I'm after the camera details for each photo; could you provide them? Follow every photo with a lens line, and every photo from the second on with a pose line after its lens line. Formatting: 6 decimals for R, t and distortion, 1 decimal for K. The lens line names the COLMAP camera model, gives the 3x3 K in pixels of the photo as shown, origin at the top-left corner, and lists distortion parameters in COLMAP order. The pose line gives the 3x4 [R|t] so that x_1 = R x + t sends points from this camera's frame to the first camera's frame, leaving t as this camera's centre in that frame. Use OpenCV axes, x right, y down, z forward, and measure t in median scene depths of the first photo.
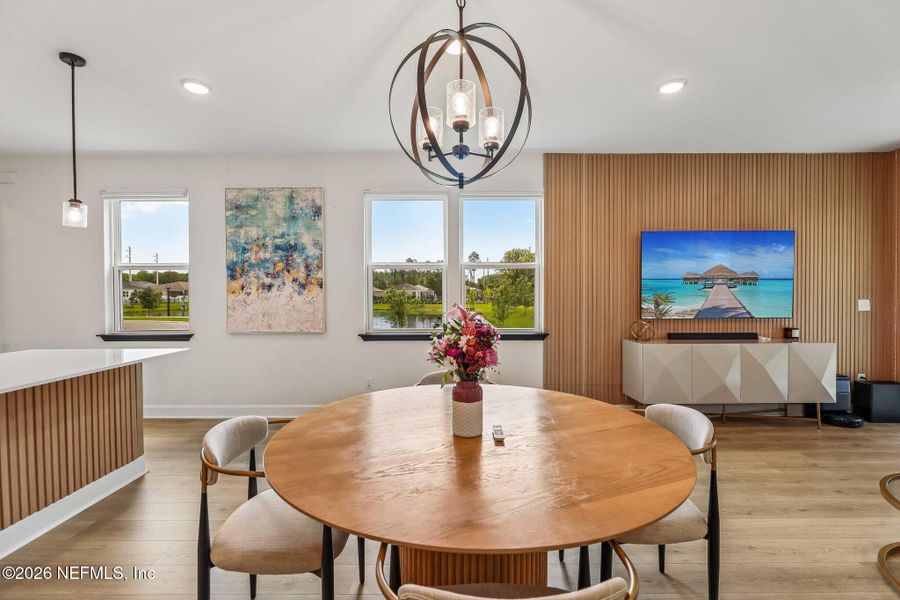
lens RADIAL K [[402.9, 0, 447.8], [0, 402.9, 296.3], [0, 0, 1]] dist [-0.004237, 0.001022]
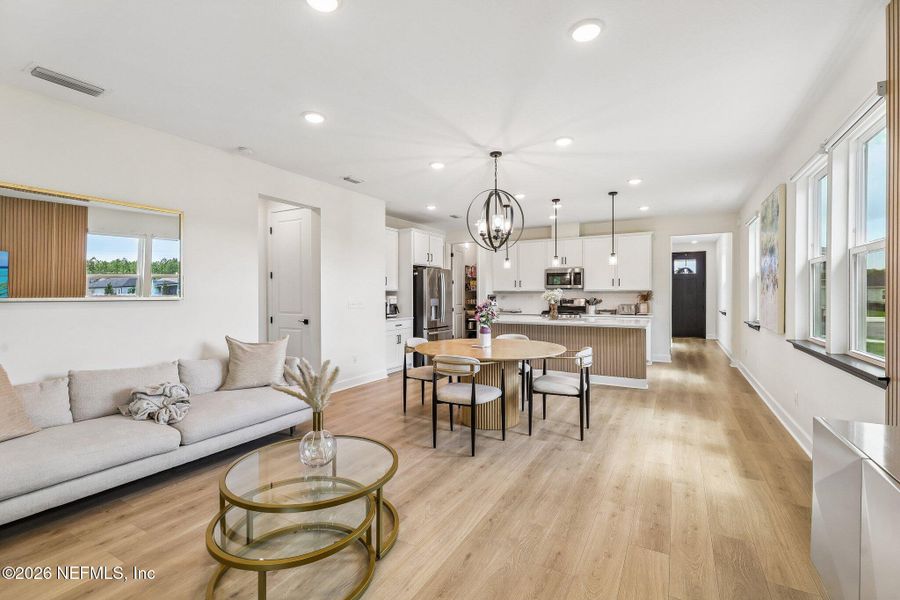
lens RADIAL K [[402.9, 0, 447.2], [0, 402.9, 297.6], [0, 0, 1]] dist [-0.004237, 0.001022]
pose [[-0.499862, 0.010543, -0.866041, 0.941015], [-0.005193, 0.999871, 0.015169, -0.008977], [0.866090, 0.012080, -0.499743, 0.795849]]
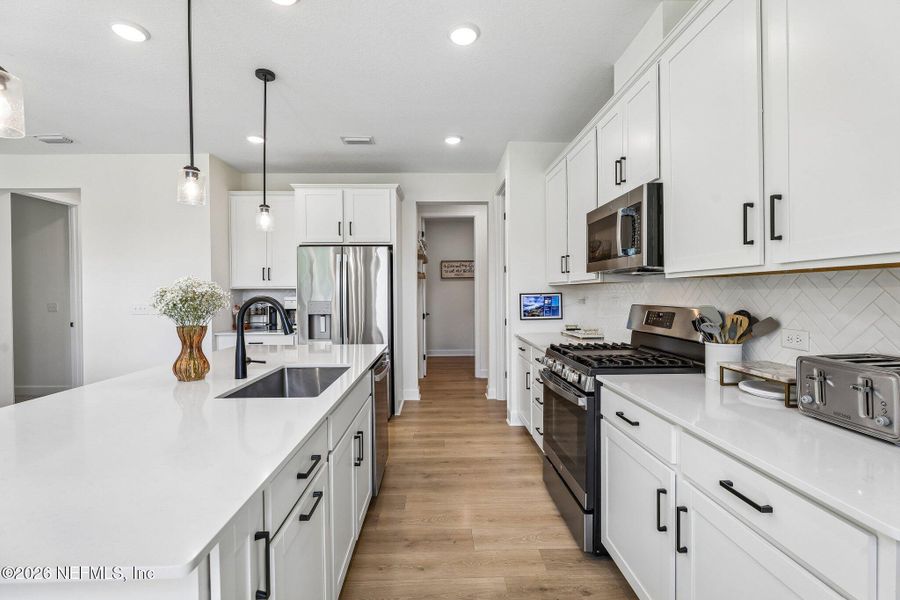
lens RADIAL K [[402.9, 0, 444.8], [0, 402.9, 298.7], [0, 0, 1]] dist [-0.004237, 0.001022]
pose [[-0.999726, 0.011014, -0.020648, -0.819141], [0.010558, 0.999700, 0.022084, -0.003193], [0.020885, 0.021860, -0.999543, 0.843854]]
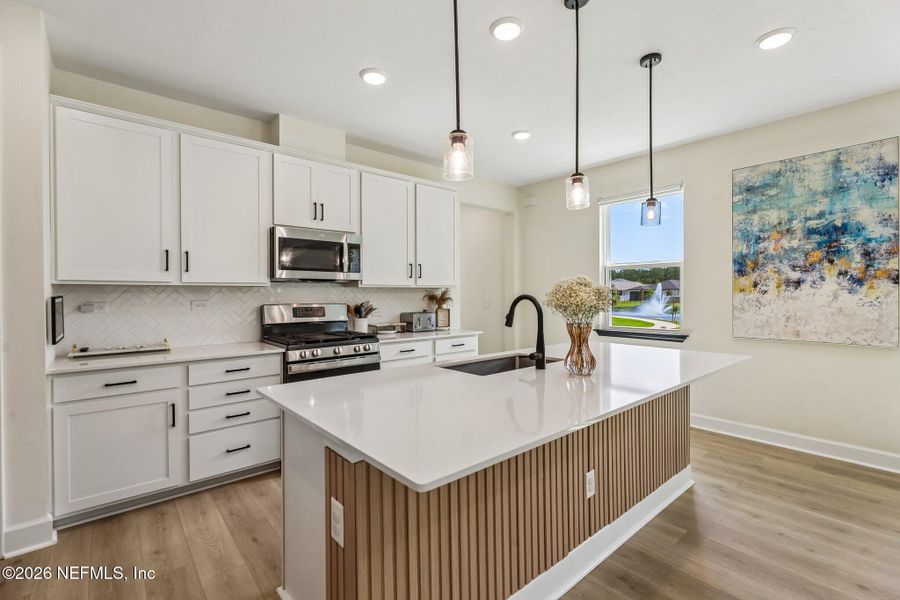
lens RADIAL K [[402.9, 0, 449.0], [0, 402.9, 298.5], [0, 0, 1]] dist [-0.004237, 0.001022]
pose [[0.651894, 0.009195, -0.758255, -0.292085], [-0.003592, 0.999953, 0.009038, 0.001680], [0.758302, -0.003169, 0.651896, -0.025920]]
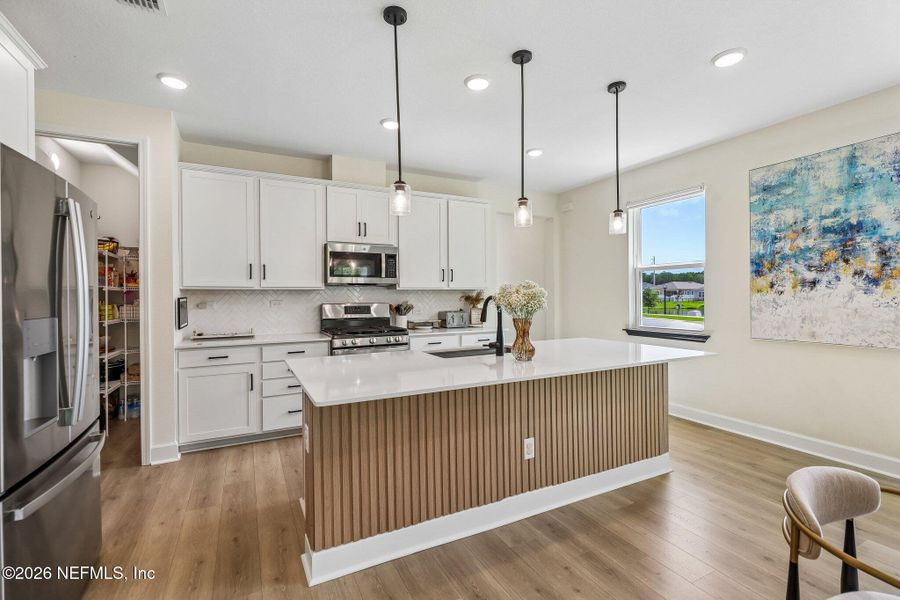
lens RADIAL K [[402.9, 0, 449.9], [0, 402.9, 298.2], [0, 0, 1]] dist [-0.004237, 0.001022]
pose [[0.458428, 0.007322, -0.888701, -0.079941], [-0.001653, 0.999971, 0.007386, 0.000344], [0.888730, -0.001917, 0.458427, 0.034327]]
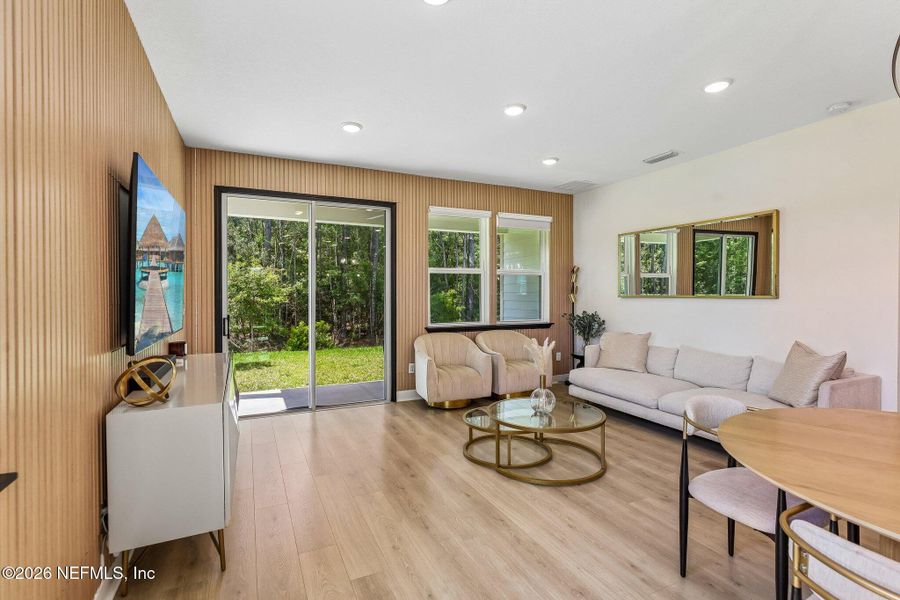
lens RADIAL K [[422.6, 0, 453.0], [0, 422.6, 302.0], [0, 0, 1]] dist [-0.000878, -0.000163]
pose [[-0.436462, -0.017310, 0.899556, -0.066301], [0.010728, 0.999644, 0.024442, -0.010864], [-0.899659, 0.020318, -0.436120, 0.884192]]
